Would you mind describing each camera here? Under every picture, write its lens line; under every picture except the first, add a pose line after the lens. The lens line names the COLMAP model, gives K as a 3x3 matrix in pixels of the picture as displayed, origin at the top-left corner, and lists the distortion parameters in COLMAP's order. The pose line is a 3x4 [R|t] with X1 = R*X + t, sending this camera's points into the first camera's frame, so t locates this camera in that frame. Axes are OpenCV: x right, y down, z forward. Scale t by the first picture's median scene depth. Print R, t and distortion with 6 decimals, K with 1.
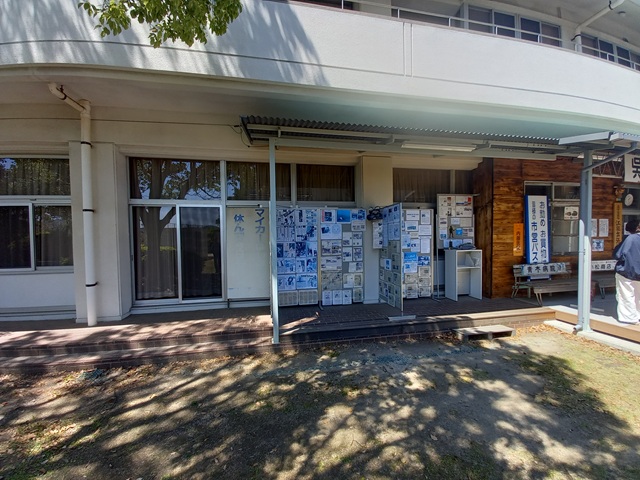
lens RADIAL K [[254.0, 0, 335.1], [0, 254.0, 243.7], [0, 0, 1]] dist [-0.010363, -0.001556]
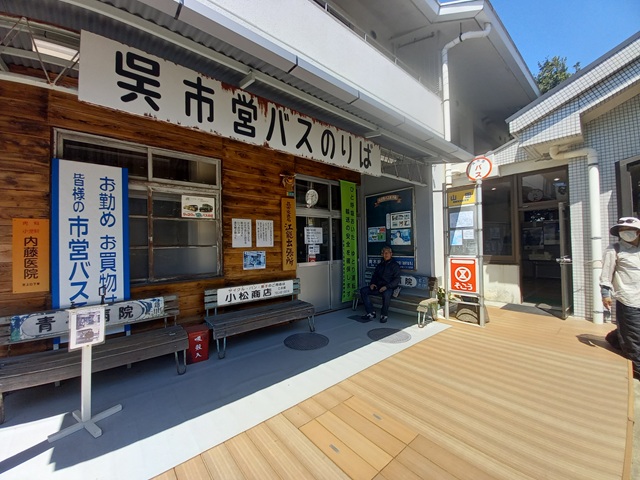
lens RADIAL K [[254.0, 0, 317.6], [0, 254.0, 244.4], [0, 0, 1]] dist [-0.010363, -0.001556]
pose [[0.881827, -0.001970, 0.471569, 0.948277], [0.019762, 0.999267, -0.032781, -0.011416], [-0.471159, 0.038226, 0.881220, 0.373915]]
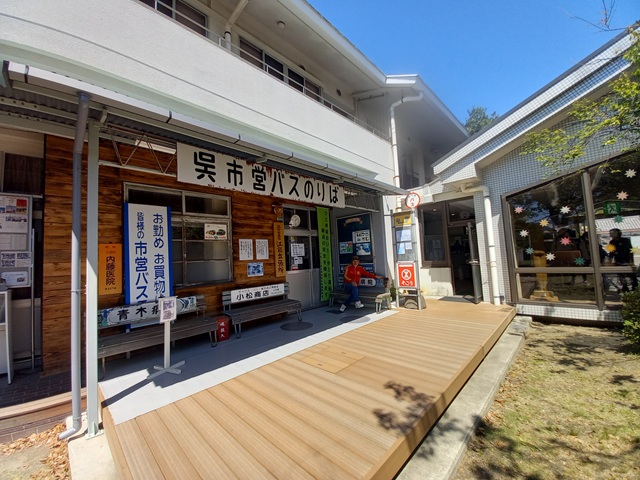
lens RADIAL K [[254.0, 0, 320.4], [0, 254.0, 246.0], [0, 0, 1]] dist [-0.010363, -0.001556]
pose [[0.828552, -0.002468, 0.559906, 0.798487], [0.053797, 0.995715, -0.075220, 0.002902], [-0.557321, 0.092445, 0.825134, 0.156384]]
